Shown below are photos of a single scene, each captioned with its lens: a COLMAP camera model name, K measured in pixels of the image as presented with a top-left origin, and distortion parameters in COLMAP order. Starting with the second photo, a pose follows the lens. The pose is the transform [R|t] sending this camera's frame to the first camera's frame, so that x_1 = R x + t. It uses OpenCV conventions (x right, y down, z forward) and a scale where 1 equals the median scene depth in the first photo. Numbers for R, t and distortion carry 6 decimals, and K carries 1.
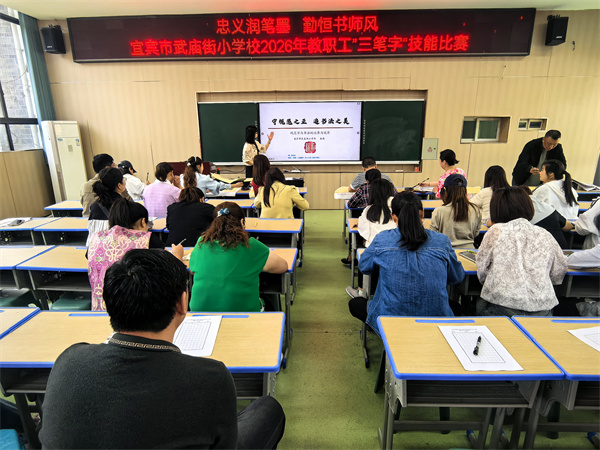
lens RADIAL K [[358.3, 0, 301.7], [0, 358.3, 226.8], [0, 0, 1]] dist [0.001271, 0.000306]
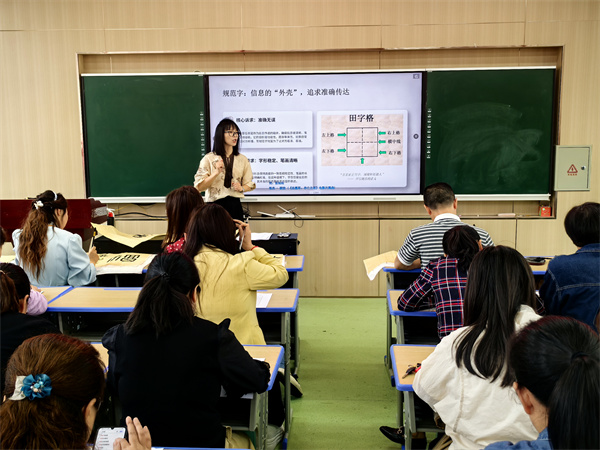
lens RADIAL K [[676.6, 0, 298.5], [0, 676.6, 223.3], [0, 0, 1]] dist [0.097888, 0.000000]
pose [[0.999809, 0.001279, -0.019489, 0.019716], [-0.003730, 0.991993, -0.126238, -0.033560], [0.019172, 0.126287, 0.991809, 0.118832]]
